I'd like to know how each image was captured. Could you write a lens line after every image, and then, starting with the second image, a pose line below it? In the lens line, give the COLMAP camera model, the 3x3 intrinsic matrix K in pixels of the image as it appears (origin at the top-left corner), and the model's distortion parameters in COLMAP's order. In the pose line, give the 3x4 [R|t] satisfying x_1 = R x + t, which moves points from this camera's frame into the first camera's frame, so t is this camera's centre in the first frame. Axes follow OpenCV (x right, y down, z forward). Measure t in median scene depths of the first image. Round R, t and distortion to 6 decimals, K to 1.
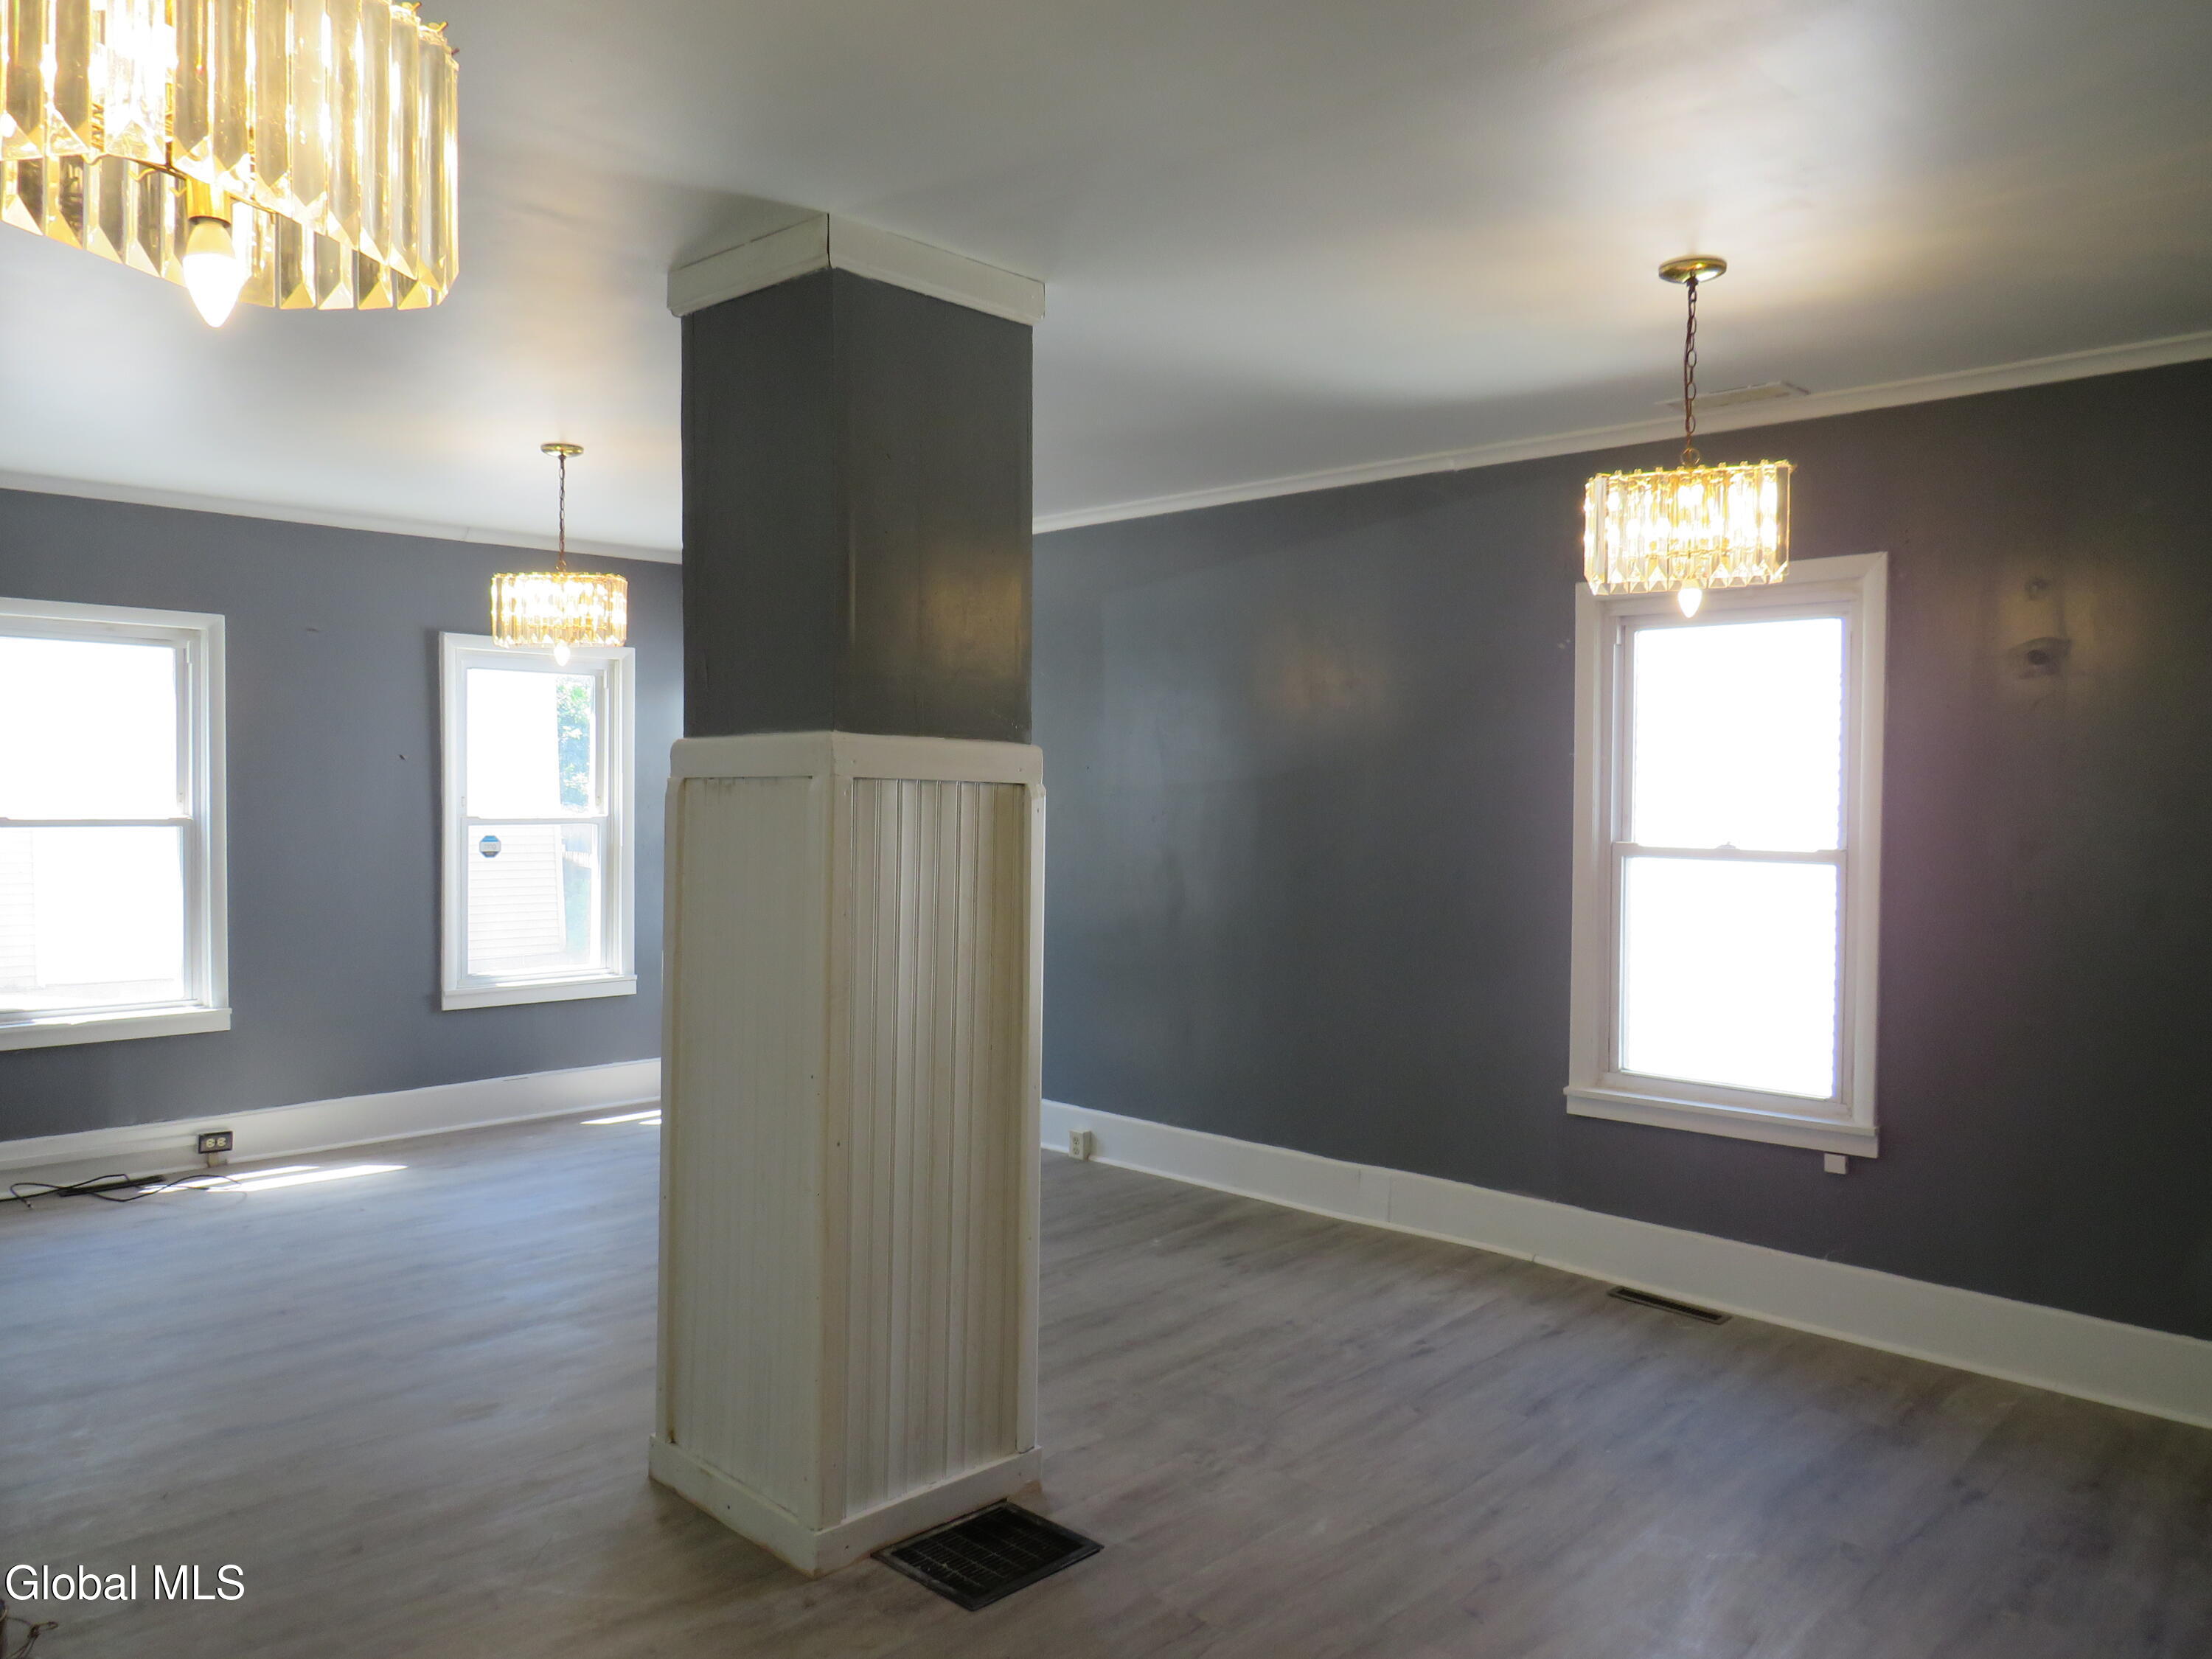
lens RADIAL K [[1567.9, 0, 1108.2], [0, 1567.9, 836.6], [0, 0, 1]] dist [-0.023417, -0.003754]
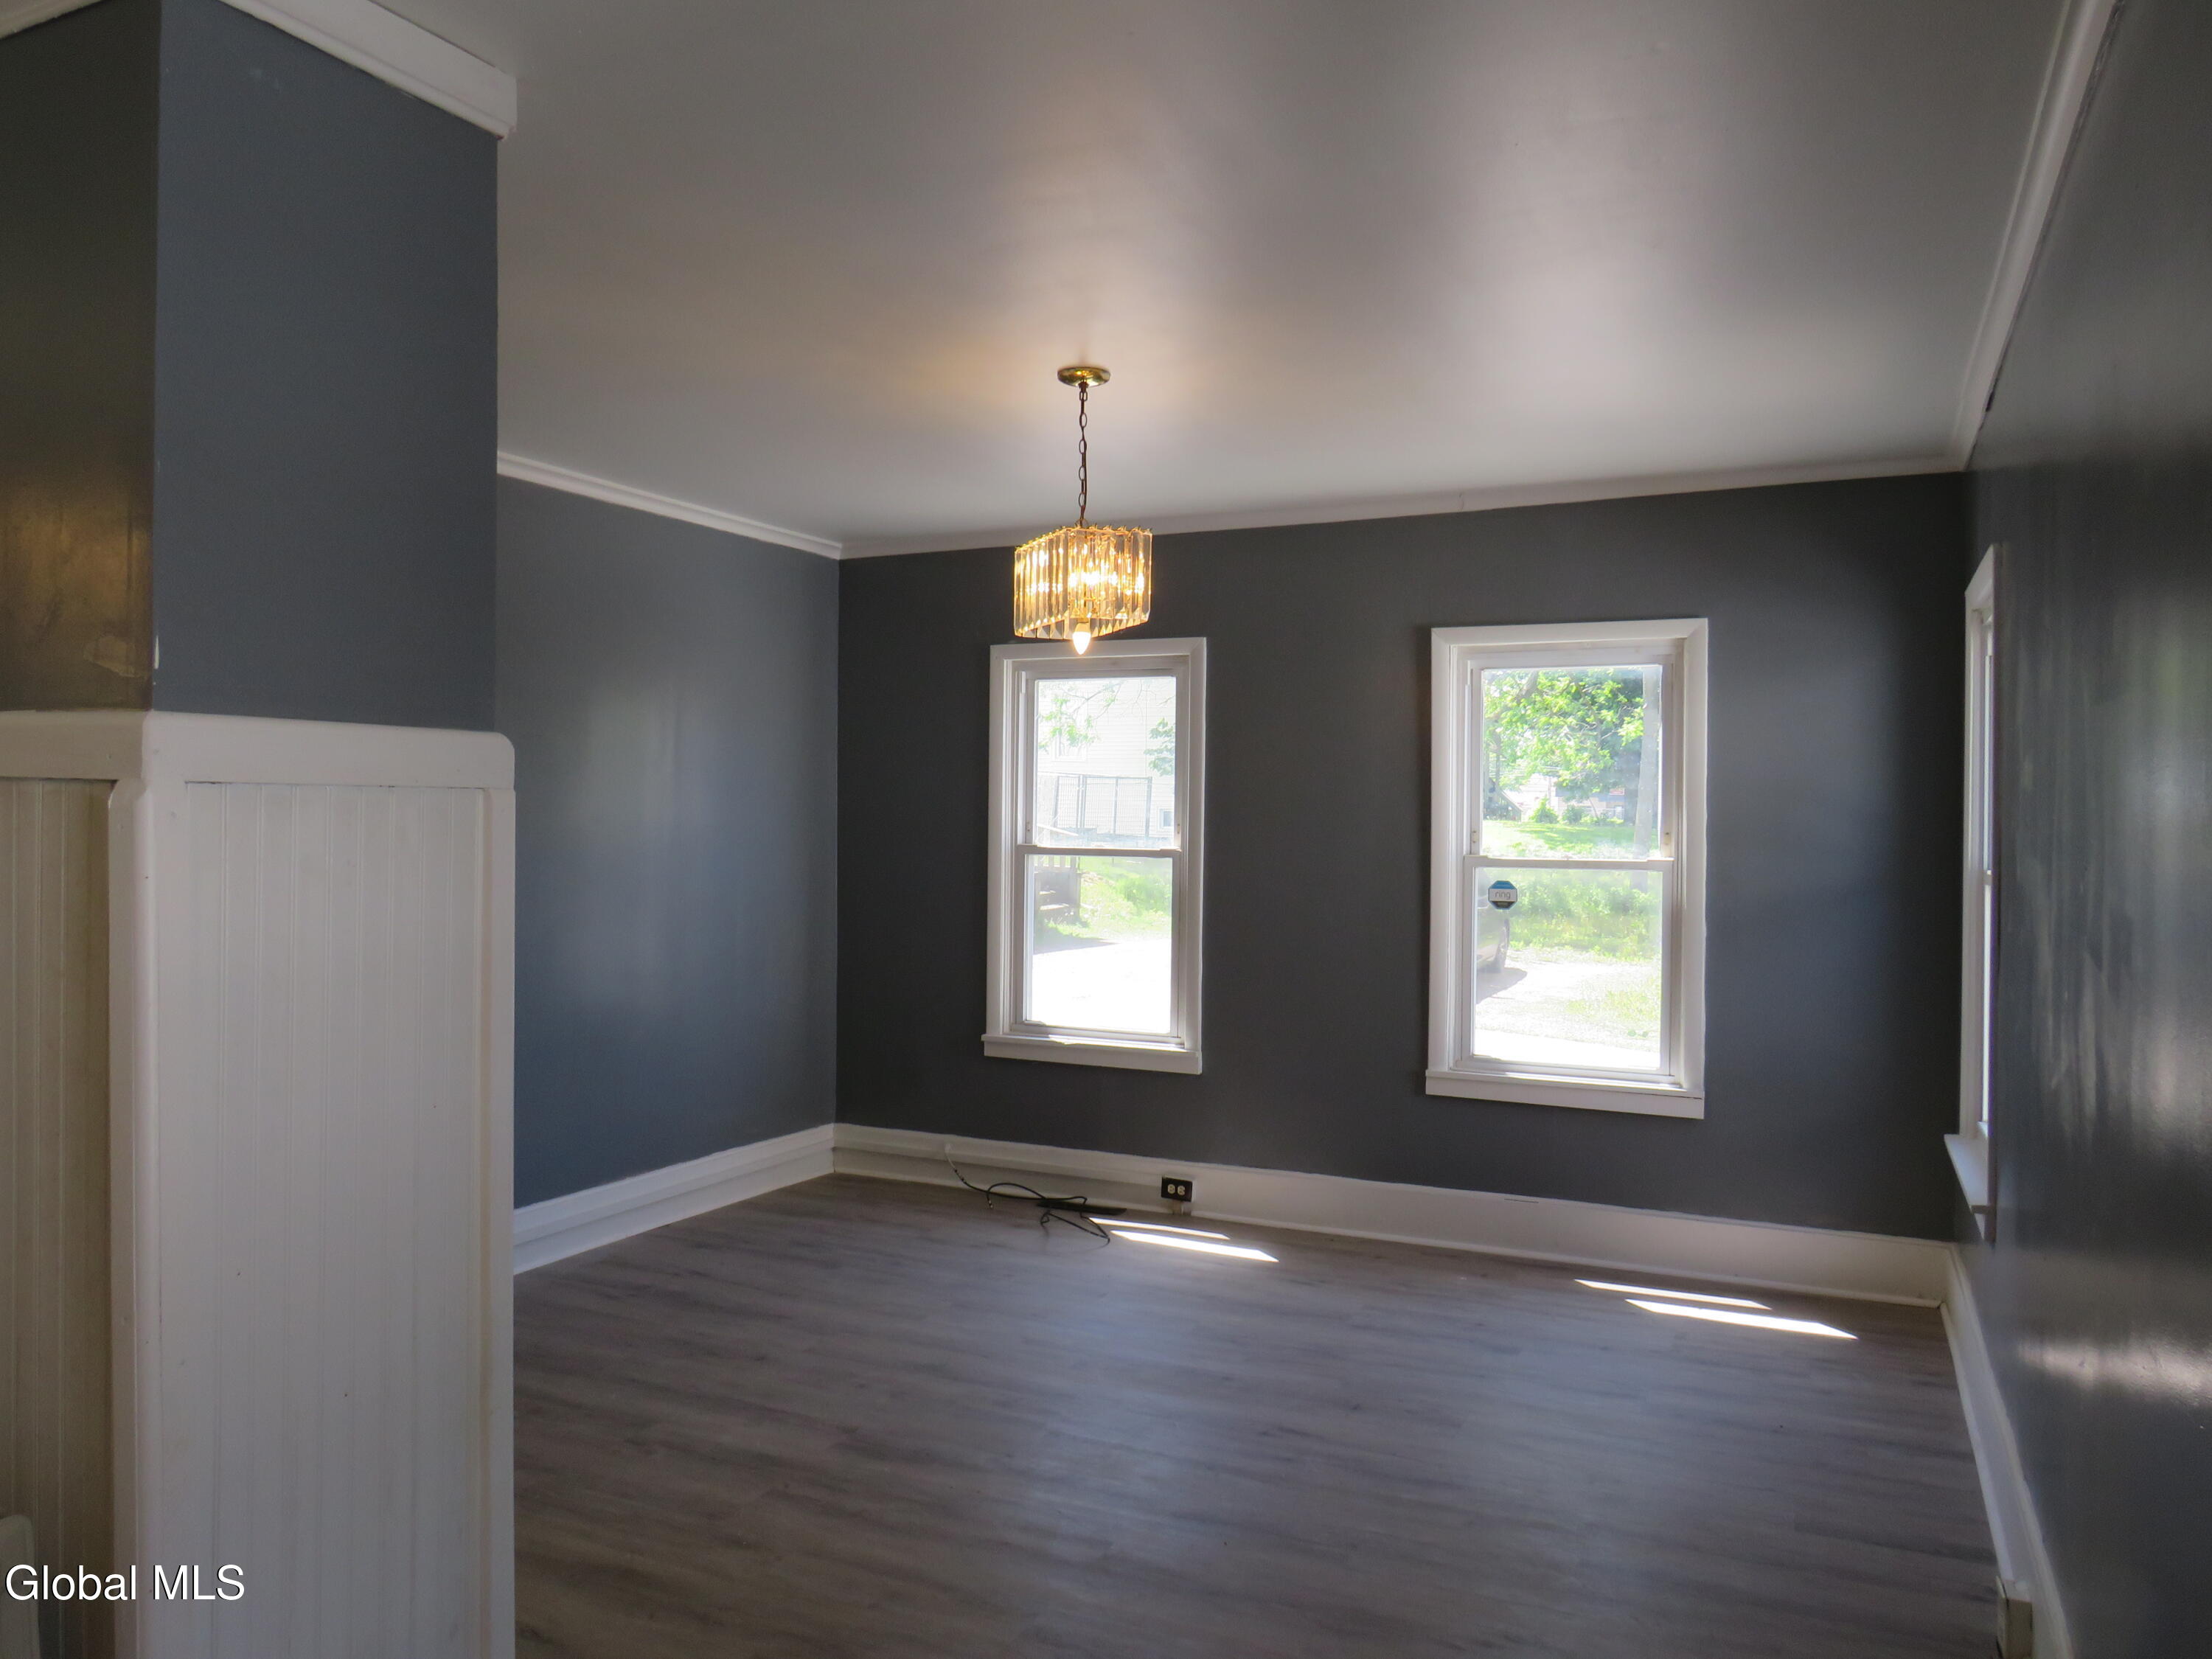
lens RADIAL K [[1623.7, 0, 1110.1], [0, 1623.7, 822.2], [0, 0, 1]] dist [-0.009144, -0.000153]
pose [[0.317288, 0.001151, -0.948328, 0.356522], [-0.034208, 0.999362, -0.010232, -0.017136], [0.947712, 0.035687, 0.317126, 0.635087]]
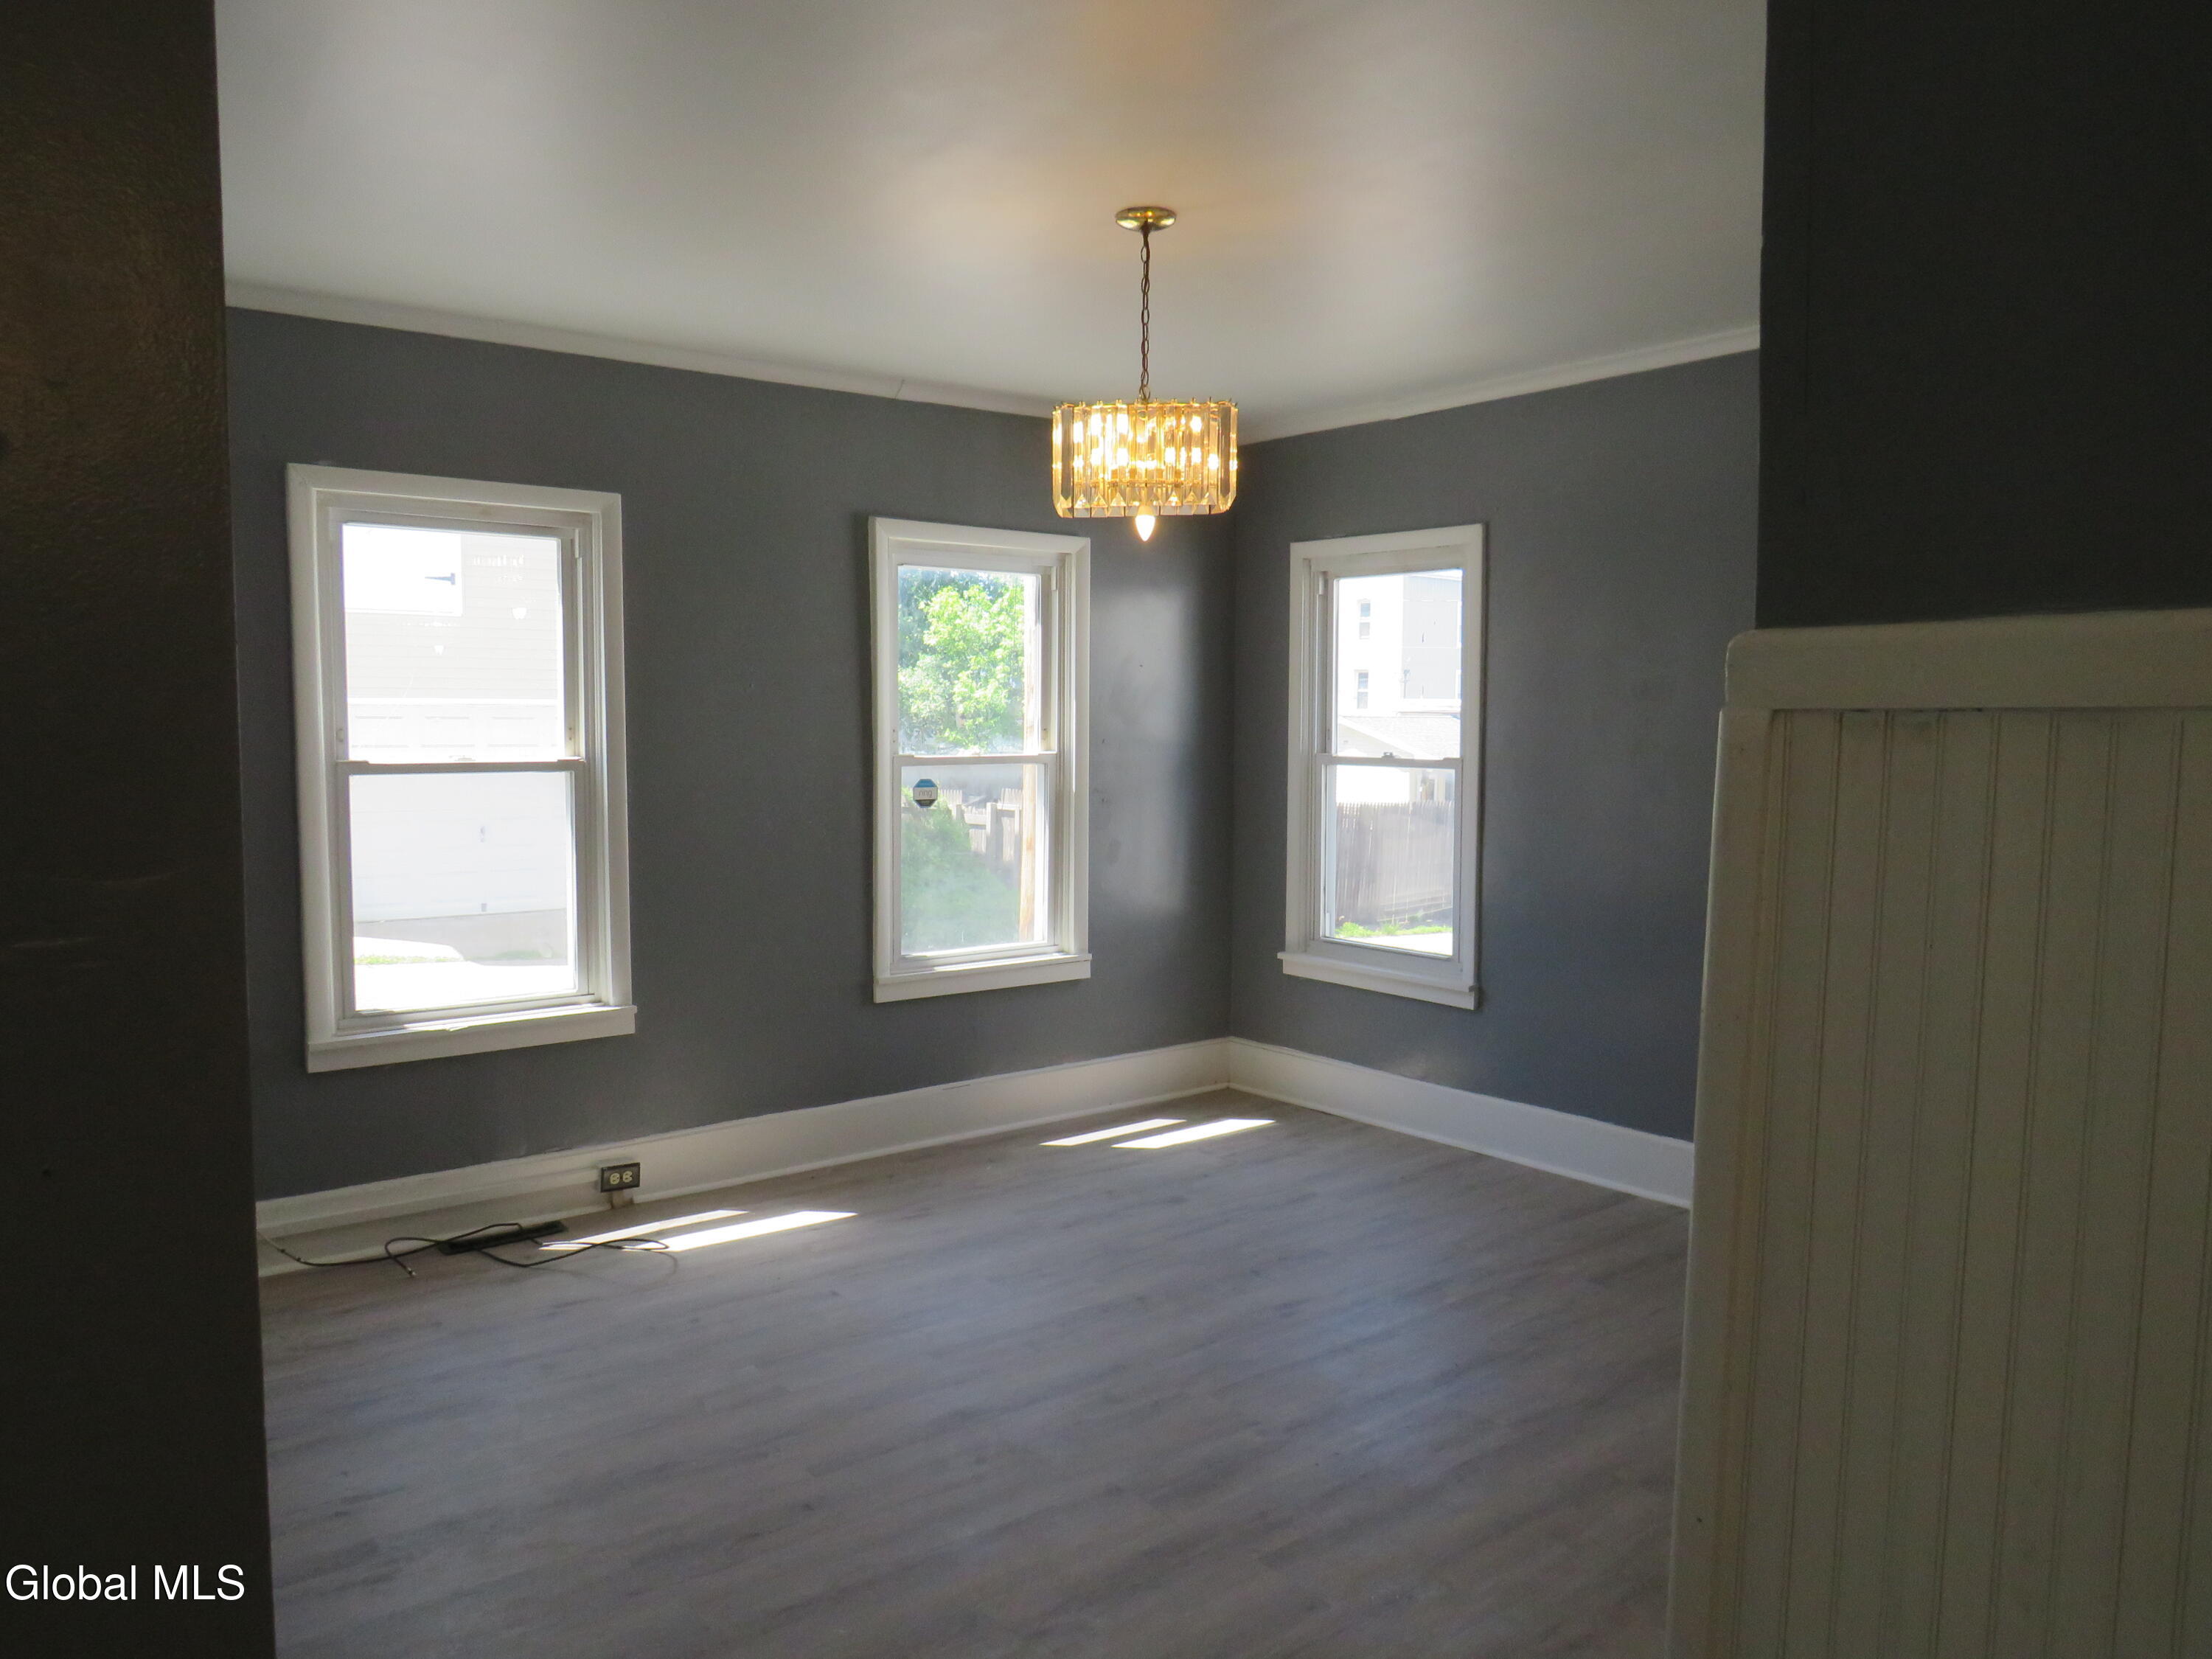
lens RADIAL K [[1567.9, 0, 1108.2], [0, 1567.9, 836.6], [0, 0, 1]] dist [-0.023417, -0.003754]
pose [[0.991046, 0.005477, -0.133411, -0.228351], [0.000781, 0.998903, 0.046811, -0.010013], [0.133521, -0.046496, 0.989955, 0.265057]]
